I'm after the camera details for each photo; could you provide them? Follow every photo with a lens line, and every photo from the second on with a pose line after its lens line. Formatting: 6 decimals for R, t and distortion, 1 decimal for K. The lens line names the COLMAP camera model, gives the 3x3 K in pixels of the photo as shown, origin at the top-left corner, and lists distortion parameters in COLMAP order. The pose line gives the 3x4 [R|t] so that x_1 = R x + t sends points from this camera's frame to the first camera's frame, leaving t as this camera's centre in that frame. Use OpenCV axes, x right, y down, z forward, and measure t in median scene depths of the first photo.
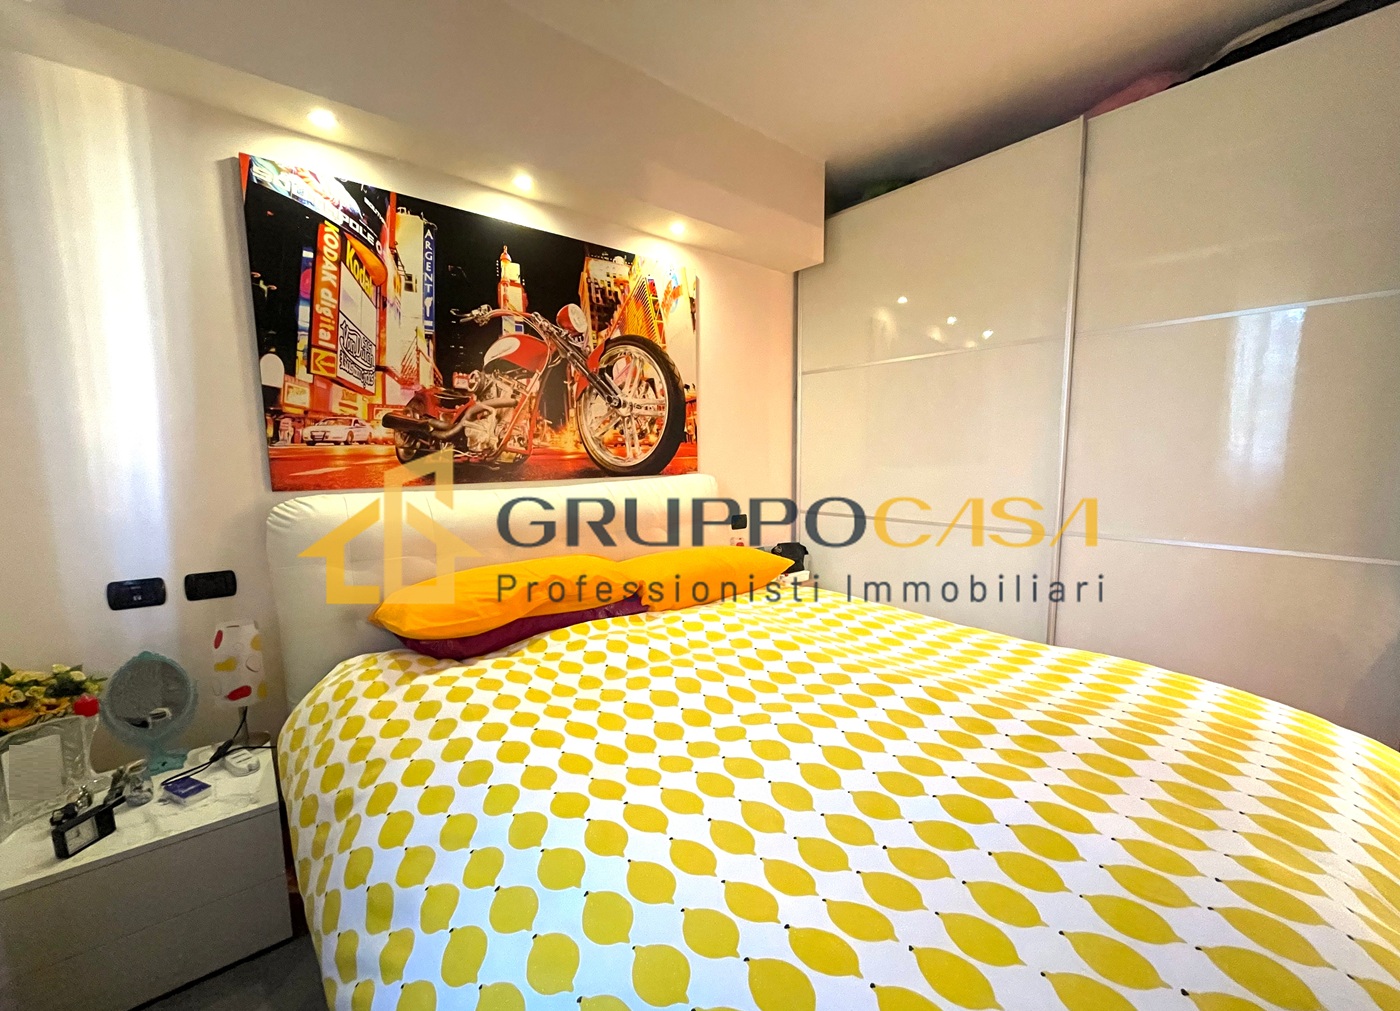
lens RADIAL K [[564.1, 0, 699.0], [0, 564.1, 517.9], [0, 0, 1]] dist [-0.002109, -0.000417]
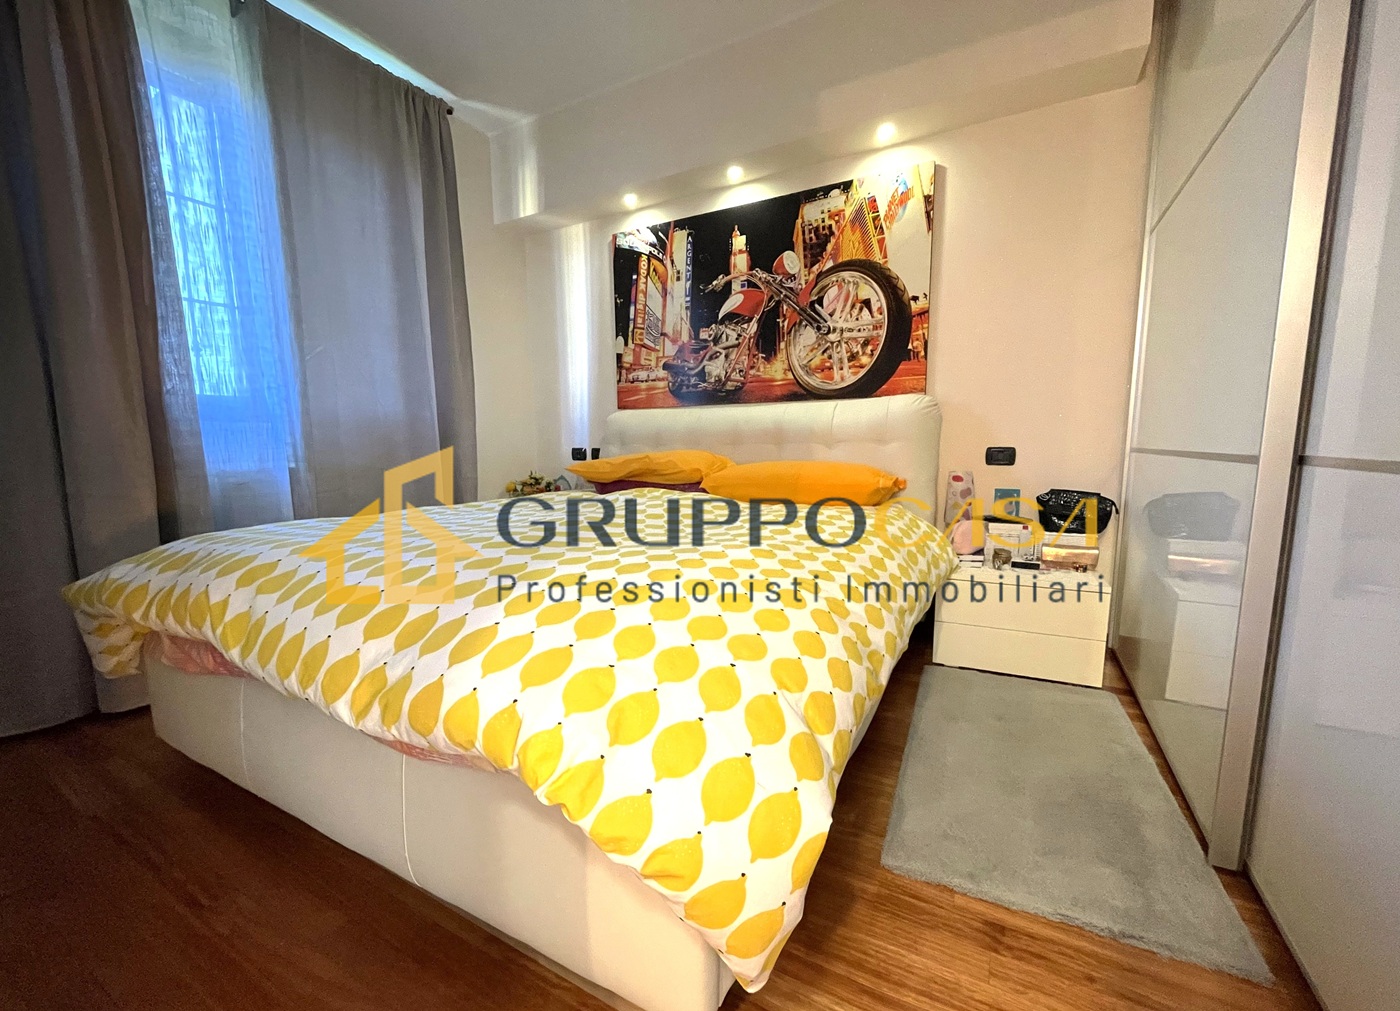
lens RADIAL K [[564.1, 0, 699.0], [0, 564.1, 517.9], [0, 0, 1]] dist [-0.002109, -0.000417]
pose [[0.360894, 0.133749, -0.922966, 0.919735], [-0.098582, 0.989589, 0.104856, 0.072405], [0.927382, 0.053146, 0.370322, 0.439572]]
